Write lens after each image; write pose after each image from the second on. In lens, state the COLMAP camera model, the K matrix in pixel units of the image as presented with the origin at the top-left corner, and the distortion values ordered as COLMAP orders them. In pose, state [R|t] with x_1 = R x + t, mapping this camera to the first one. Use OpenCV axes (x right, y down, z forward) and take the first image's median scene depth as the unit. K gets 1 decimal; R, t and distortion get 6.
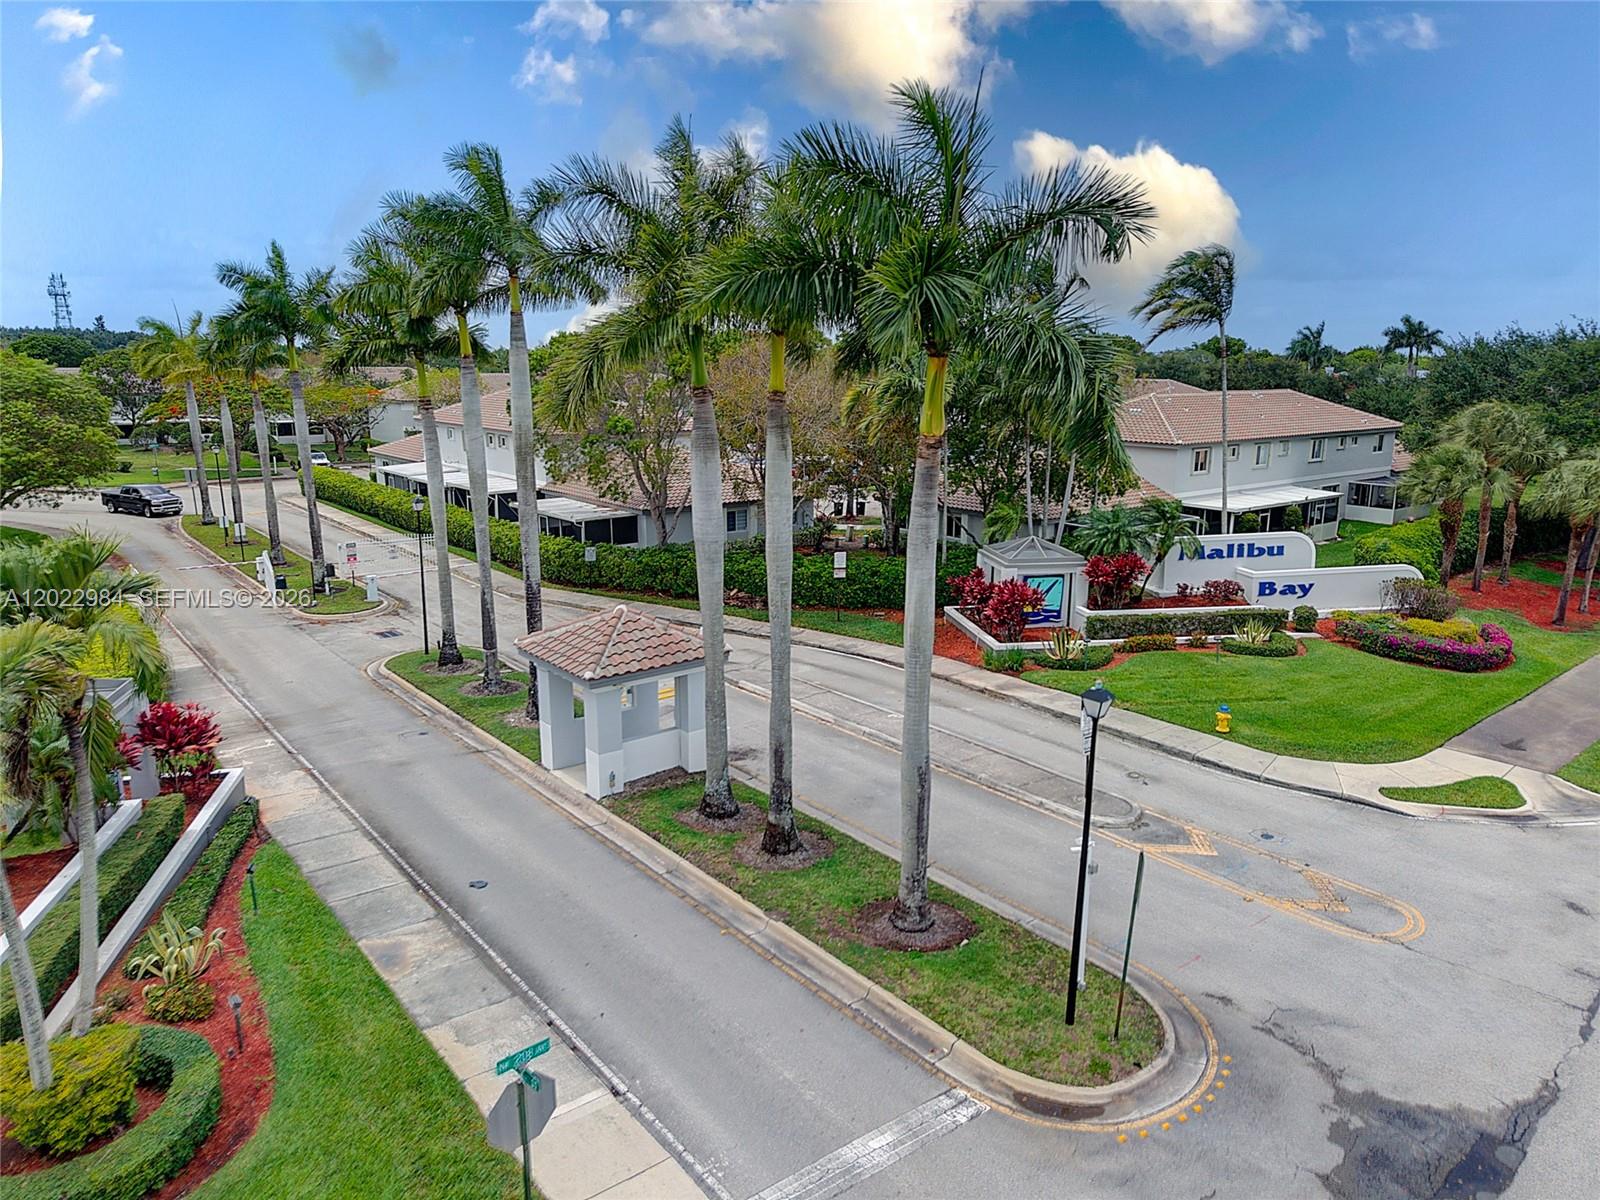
lens RADIAL K [[1081.7, 0, 796.7], [0, 1081.7, 600.2], [0, 0, 1]] dist [0.021037, -0.022856]
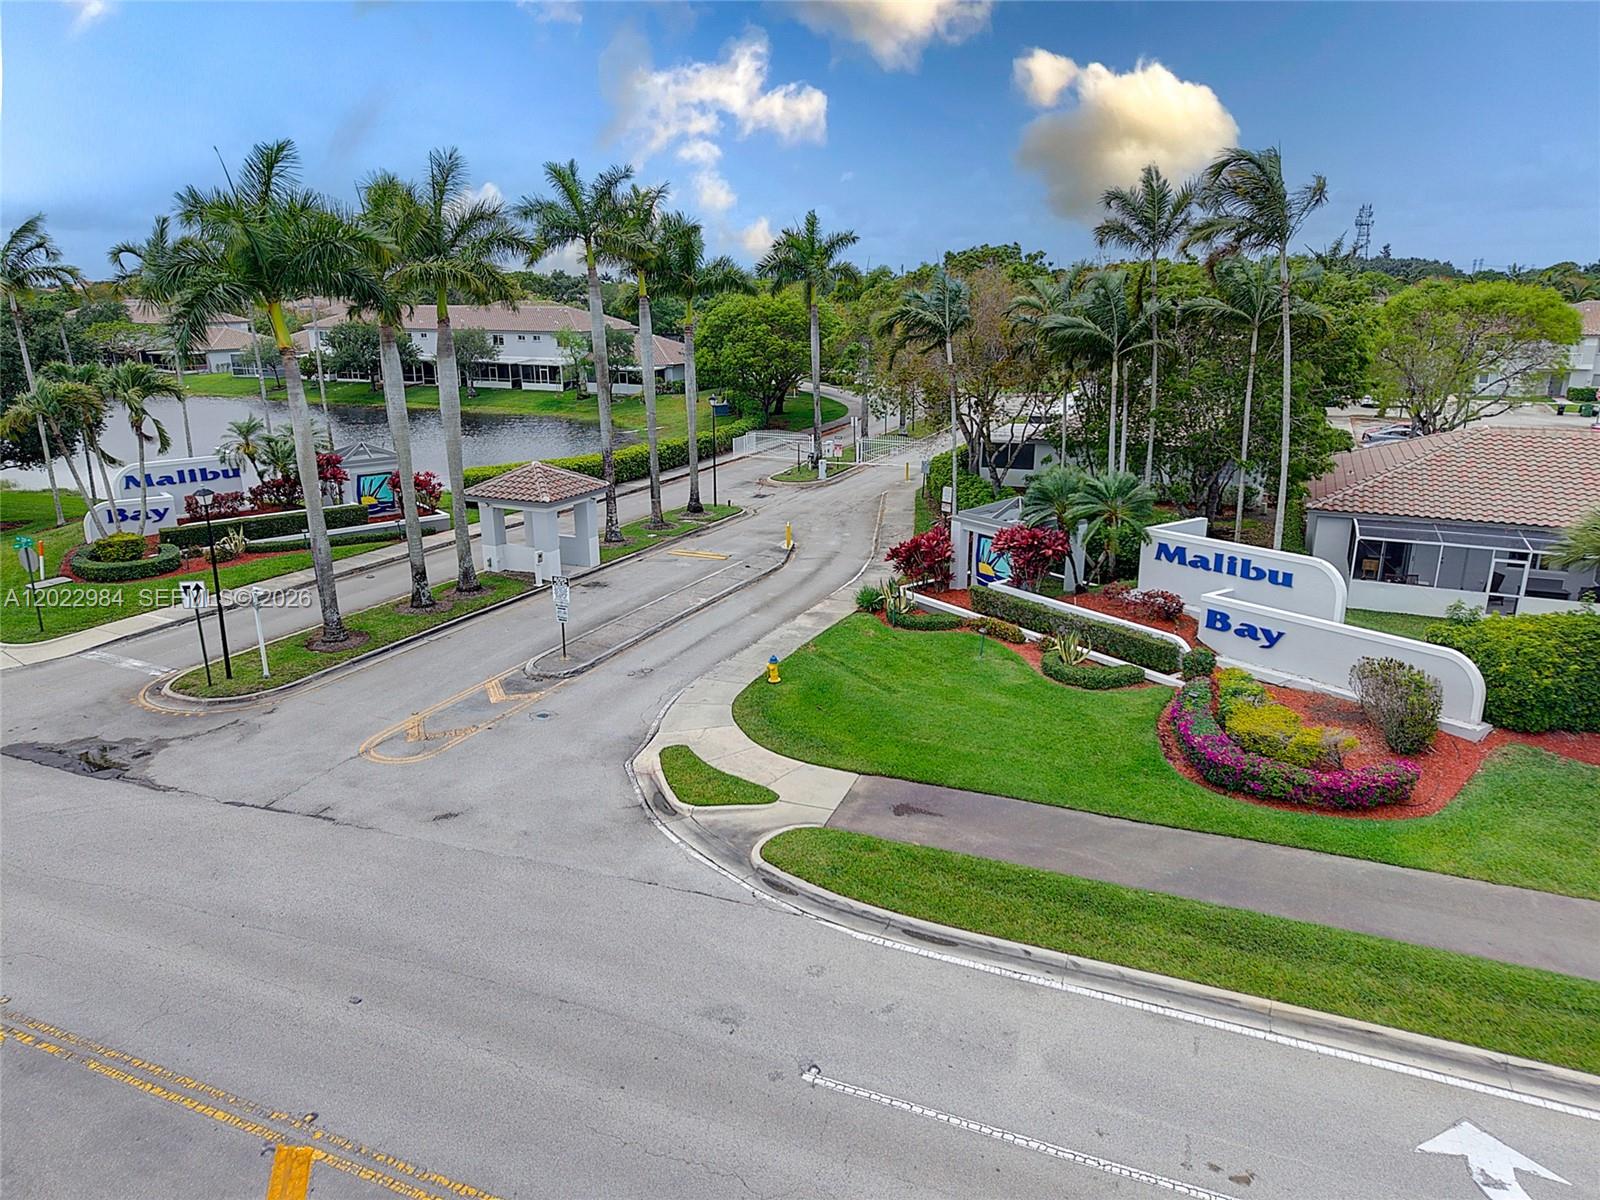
lens RADIAL K [[1081.7, 0, 795.3], [0, 1081.7, 602.4], [0, 0, 1]] dist [0.021037, -0.022856]
pose [[0.443950, 0.246083, -0.861598, 1.359136], [-0.188274, 0.965703, 0.178805, -0.144769], [0.876049, 0.082836, 0.475055, 0.592319]]
